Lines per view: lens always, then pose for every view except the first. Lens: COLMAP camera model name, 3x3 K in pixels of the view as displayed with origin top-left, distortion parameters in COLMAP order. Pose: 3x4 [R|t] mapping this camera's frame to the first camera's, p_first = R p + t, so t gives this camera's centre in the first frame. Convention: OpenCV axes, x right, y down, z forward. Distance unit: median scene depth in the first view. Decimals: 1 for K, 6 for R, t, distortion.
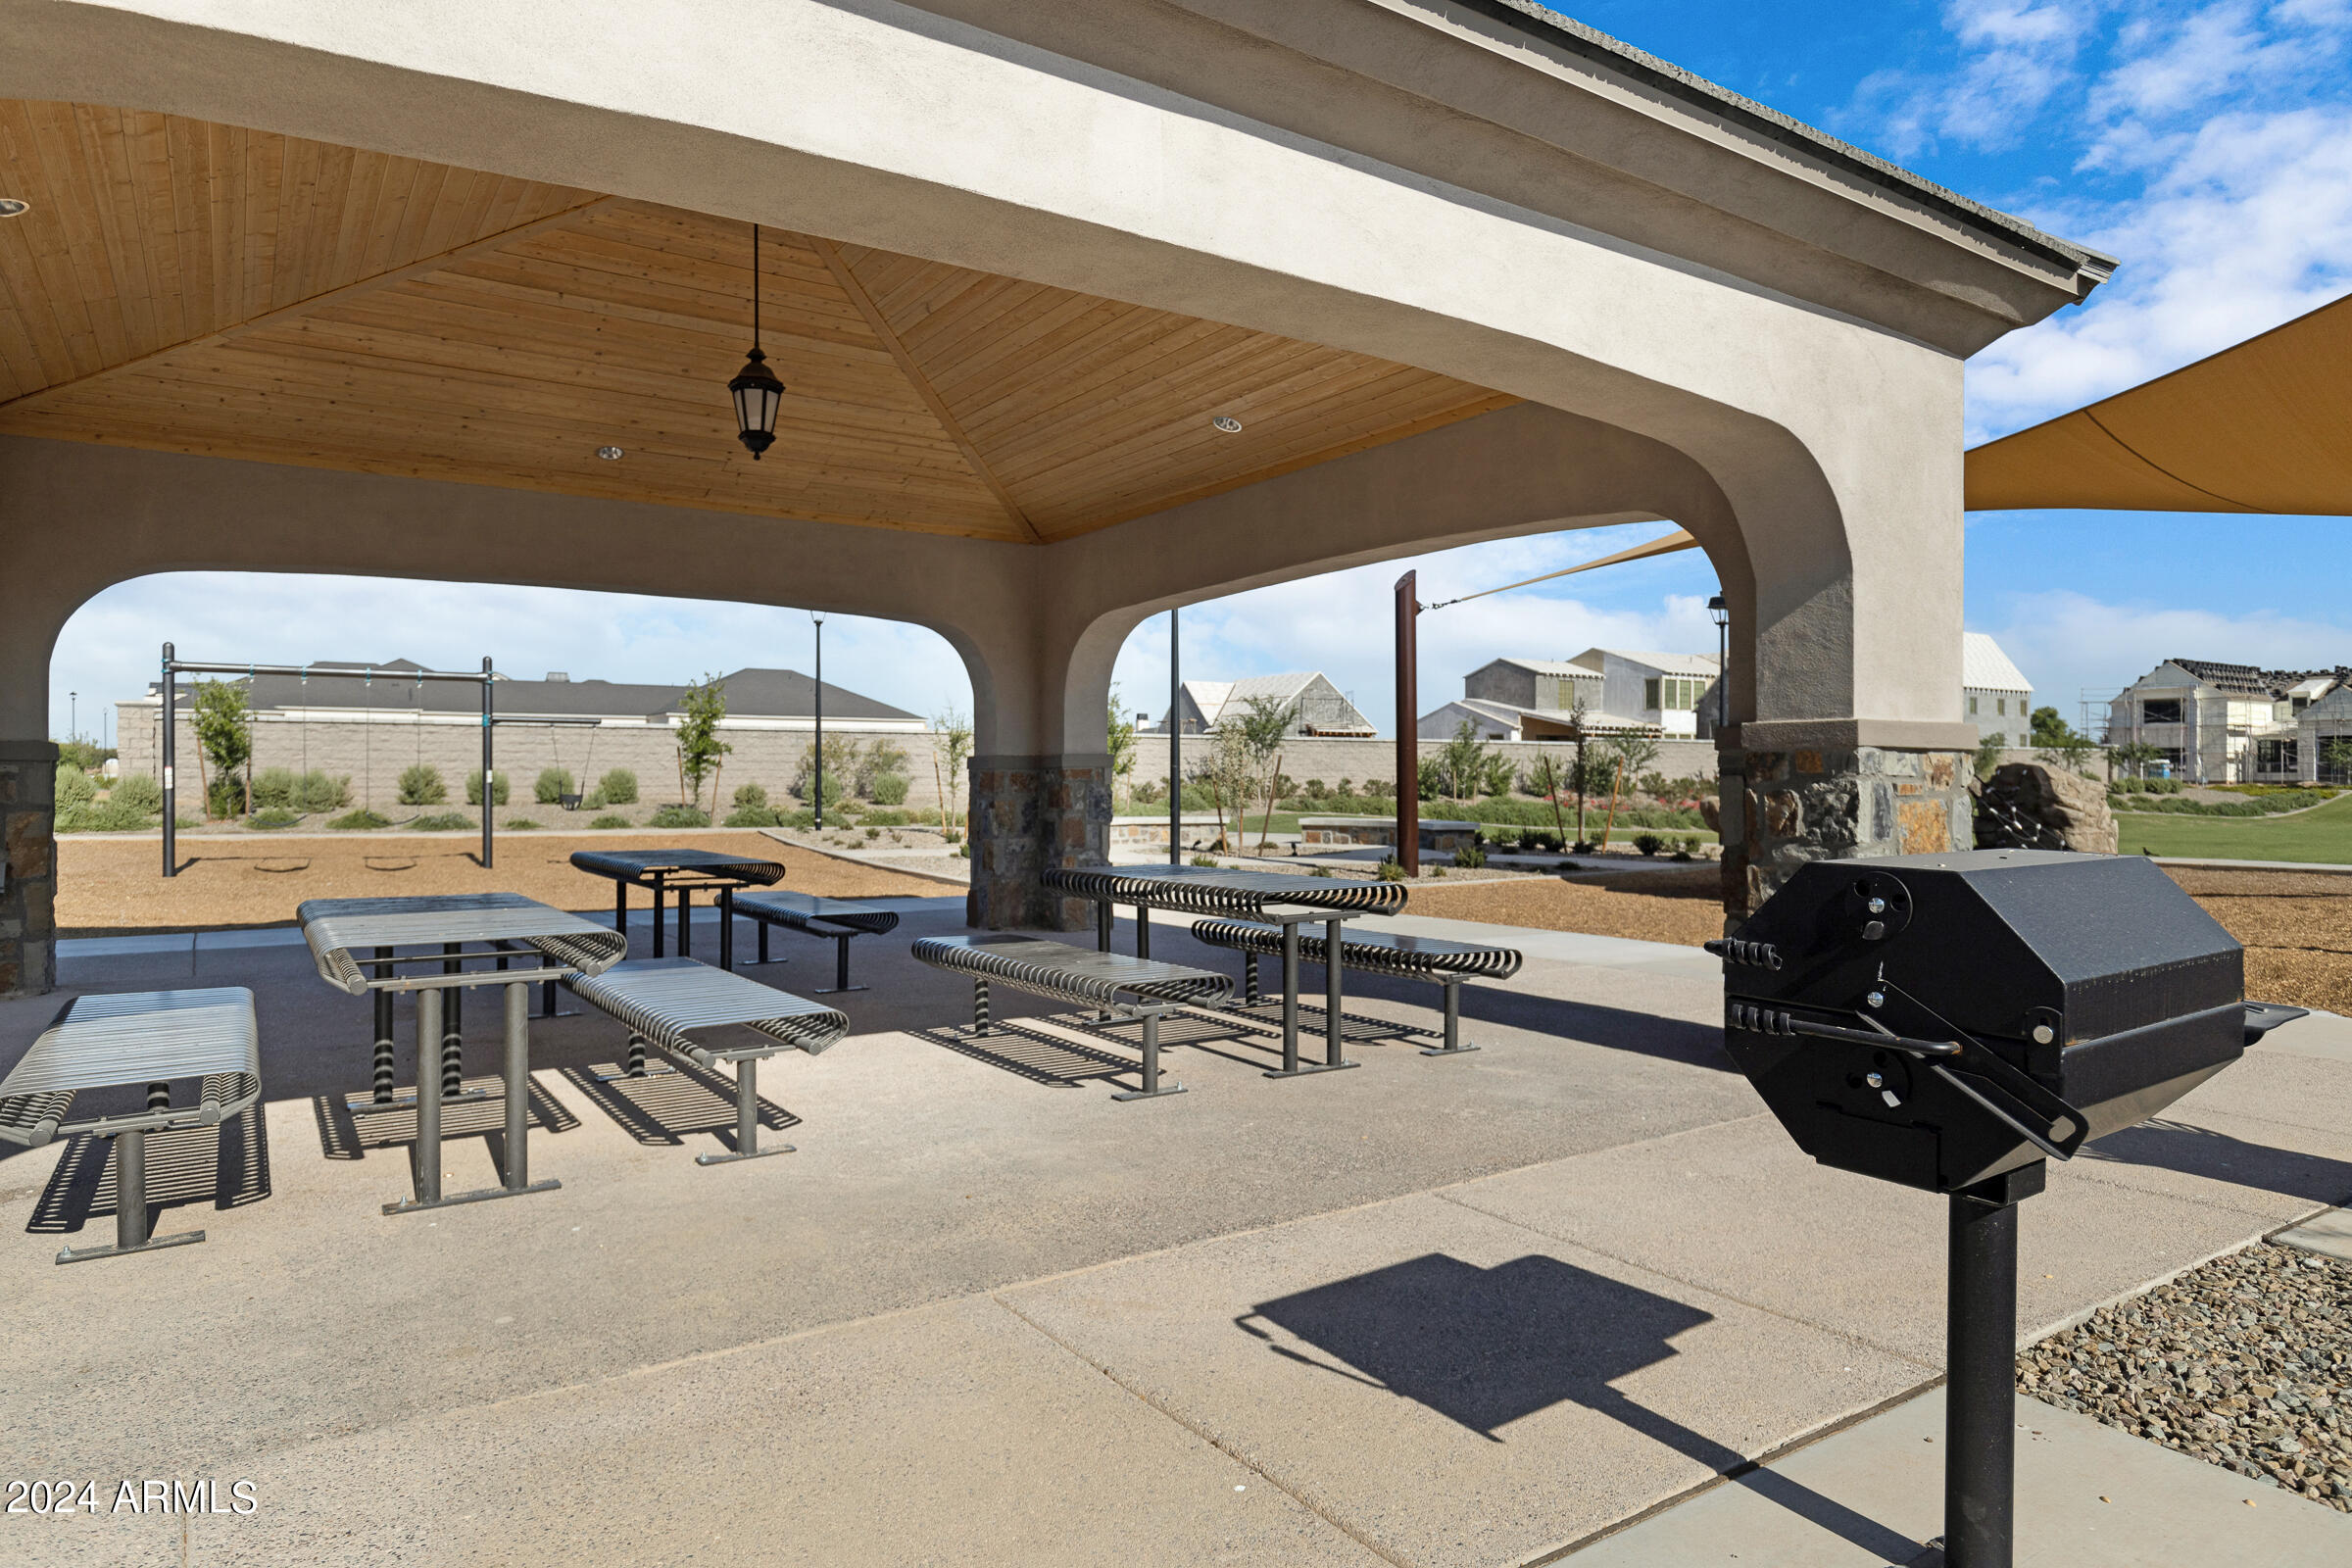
lens RADIAL K [[1396.1, 0, 1164.9], [0, 1396.1, 788.6], [0, 0, 1]] dist [0.003042, -0.002761]
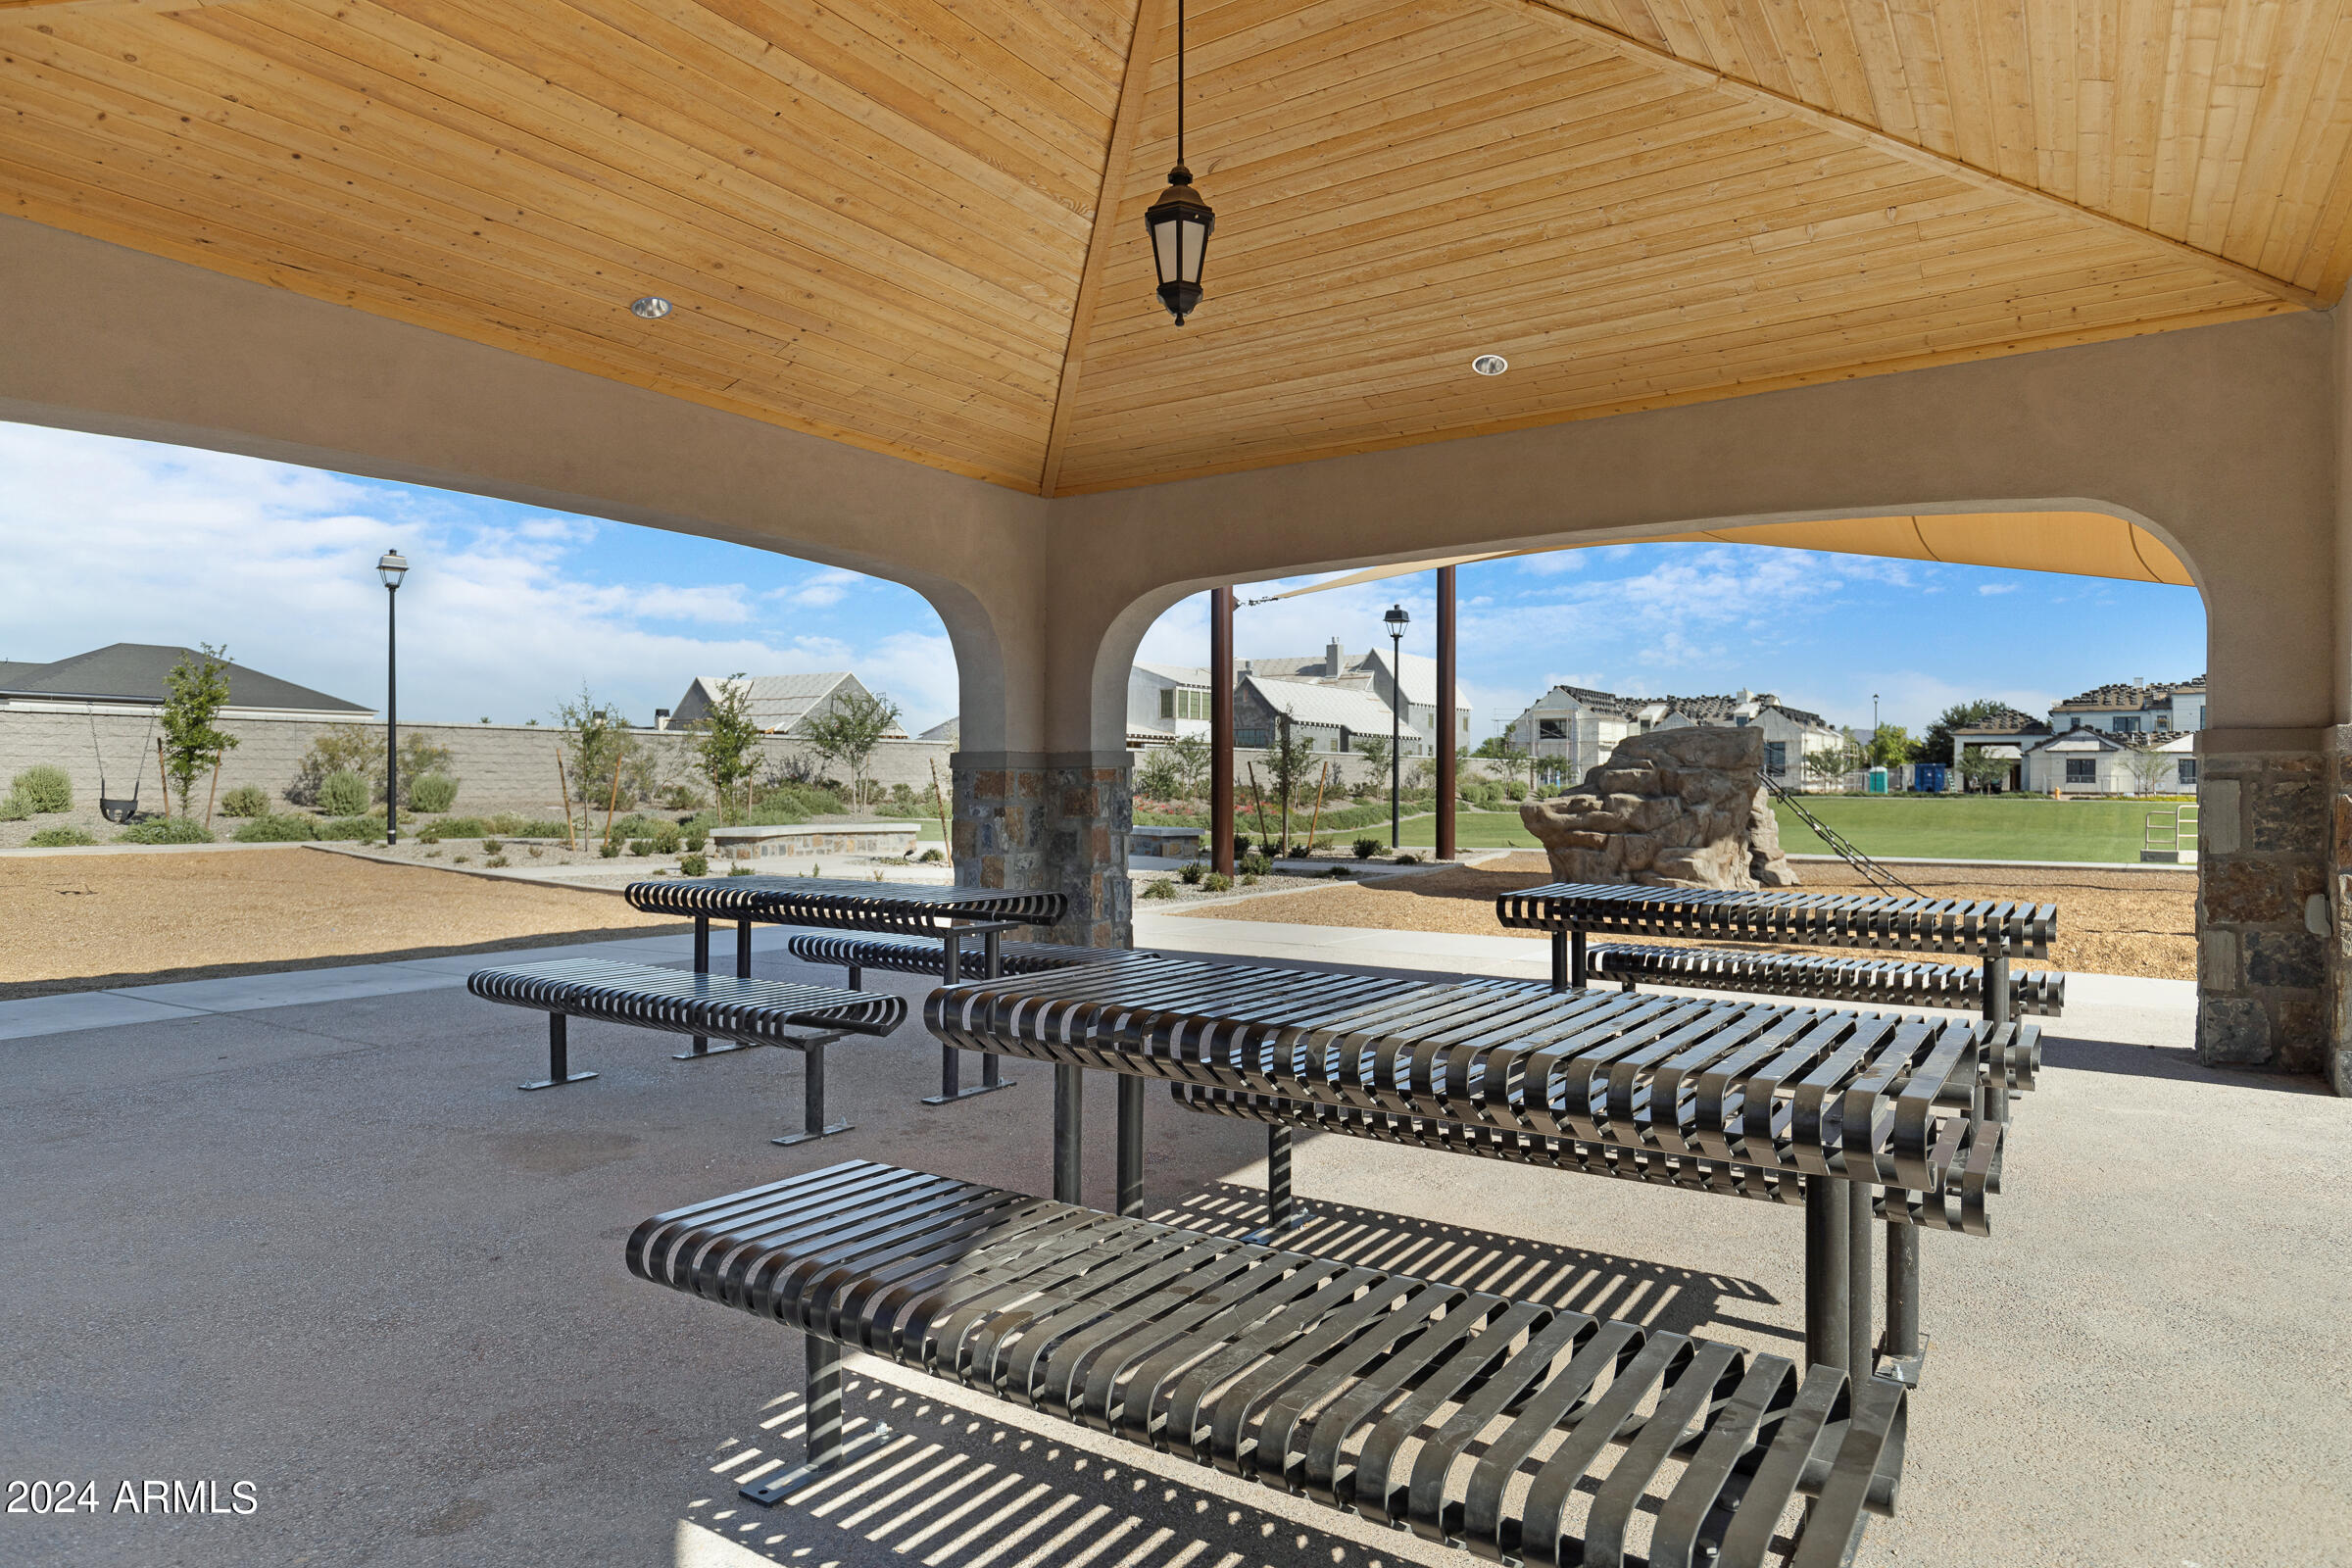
lens RADIAL K [[1396.1, 0, 1164.9], [0, 1396.1, 788.6], [0, 0, 1]] dist [0.003042, -0.002761]
pose [[0.926236, 0.002246, 0.376936, -0.118831], [-0.000878, 0.999992, -0.003800, 0.000294], [-0.376942, 0.003189, 0.926231, 0.073790]]
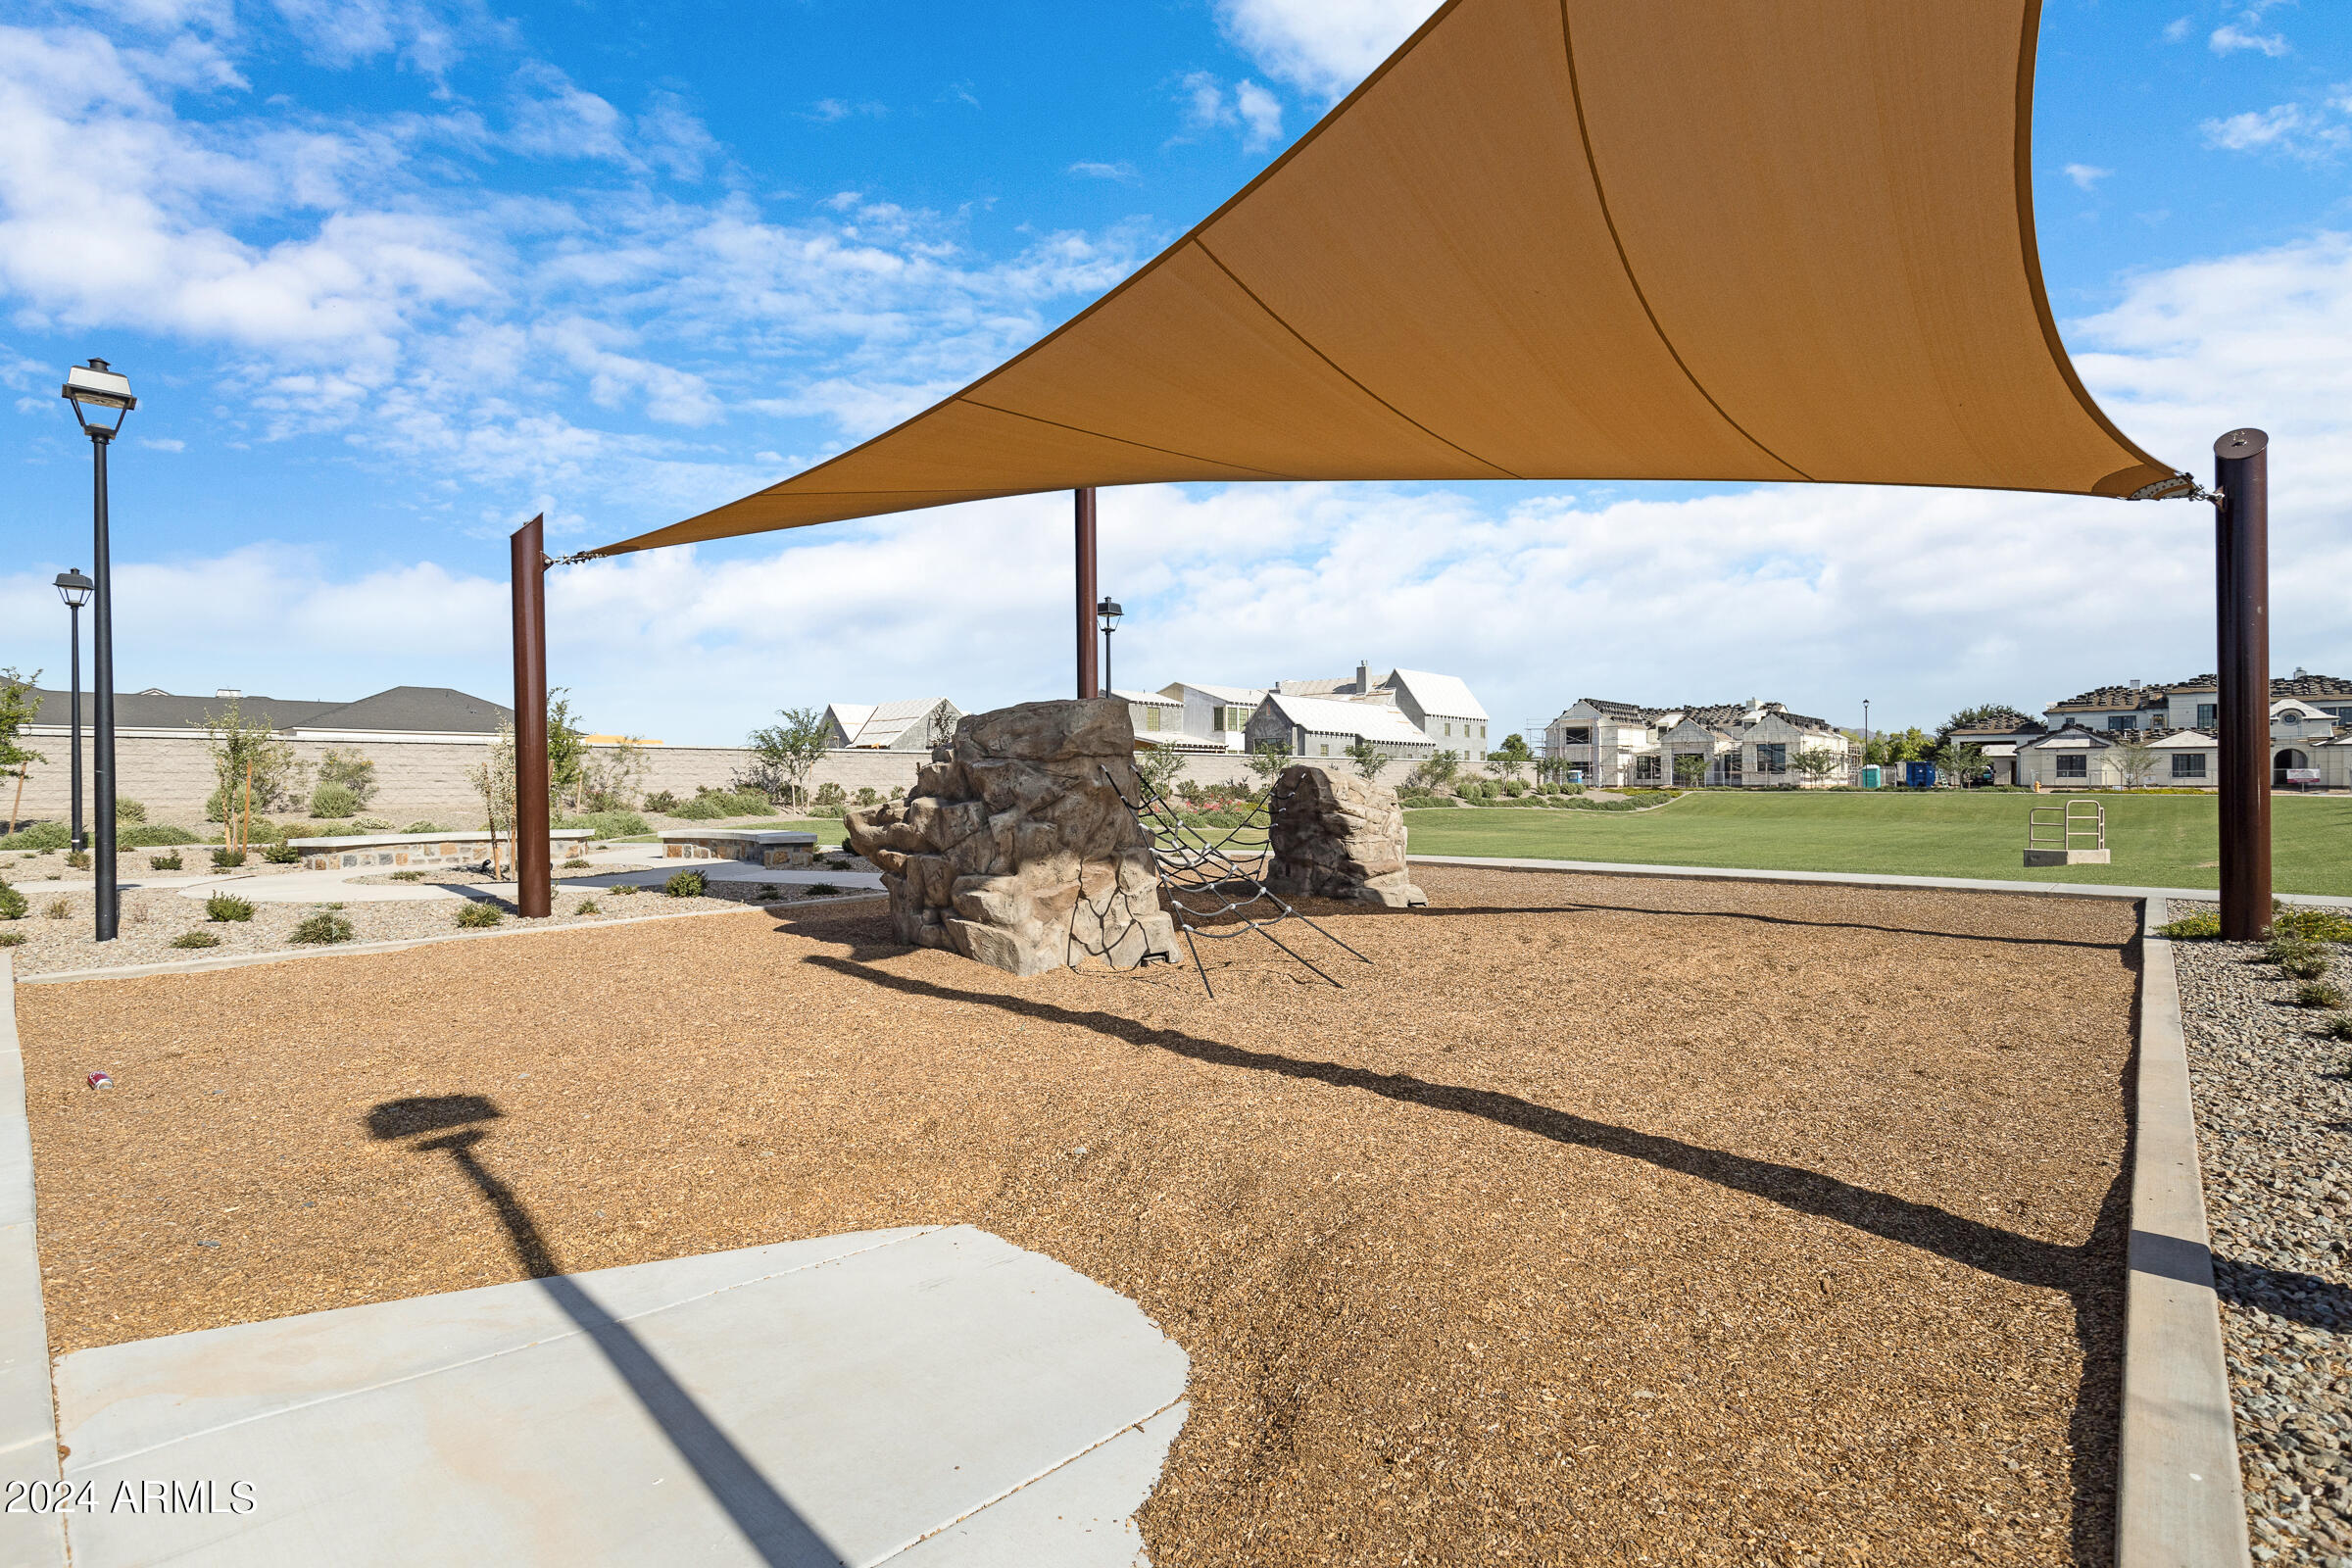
lens RADIAL K [[1061.6, 0, 1176.0], [0, 1061.6, 784.0], [0, 0, 1]] dist [0.003465, 0.000172]
pose [[0.970741, -0.004755, 0.240083, 0.201272], [0.007132, 0.999934, -0.009033, -0.000413], [-0.240024, 0.010481, 0.970710, 0.192264]]
